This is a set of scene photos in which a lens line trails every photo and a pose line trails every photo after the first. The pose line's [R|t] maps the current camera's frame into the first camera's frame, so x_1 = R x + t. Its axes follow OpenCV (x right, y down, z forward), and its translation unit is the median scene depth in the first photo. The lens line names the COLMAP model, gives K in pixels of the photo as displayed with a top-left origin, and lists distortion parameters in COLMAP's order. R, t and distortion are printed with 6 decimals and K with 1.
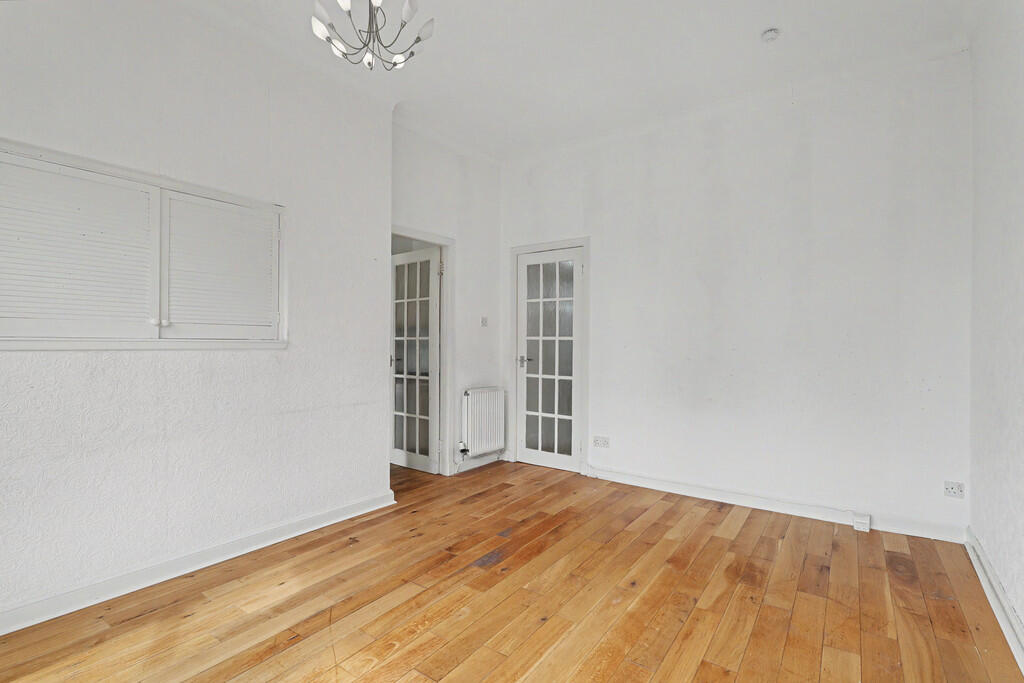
lens RADIAL K [[479.6, 0, 512.0], [0, 479.6, 341.5], [0, 0, 1]] dist [-0.000454, -0.000198]
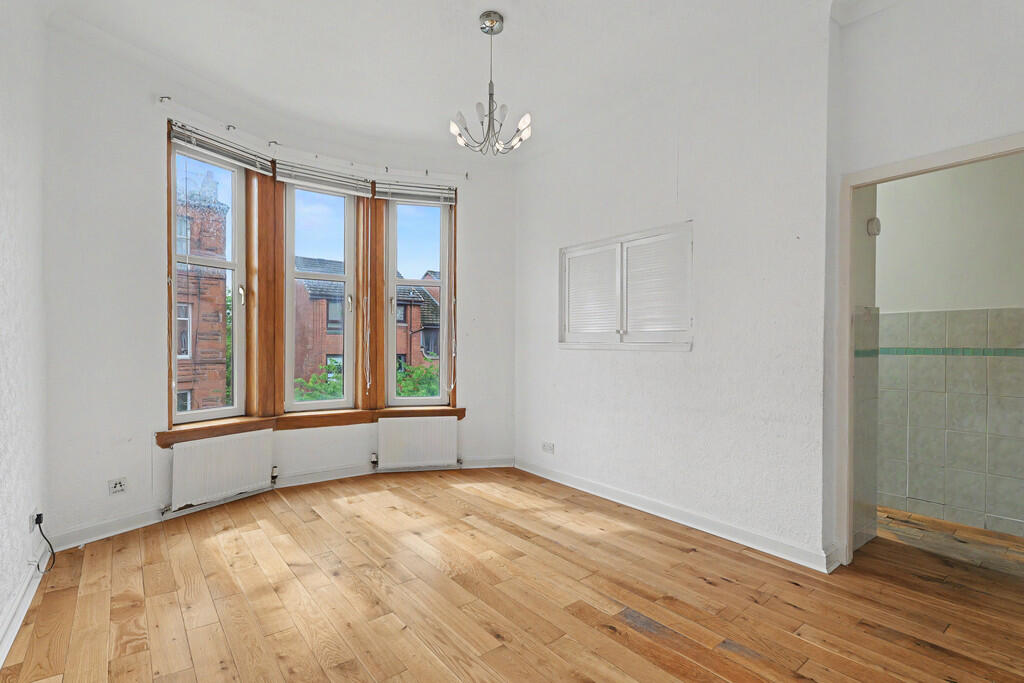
lens RADIAL K [[479.6, 0, 512.0], [0, 479.6, 341.5], [0, 0, 1]] dist [-0.000454, -0.000198]
pose [[-0.265825, -0.007313, -0.963993, 0.724561], [-0.005041, 0.999968, -0.006196, 0.002081], [0.964008, 0.003213, -0.265854, 0.947290]]
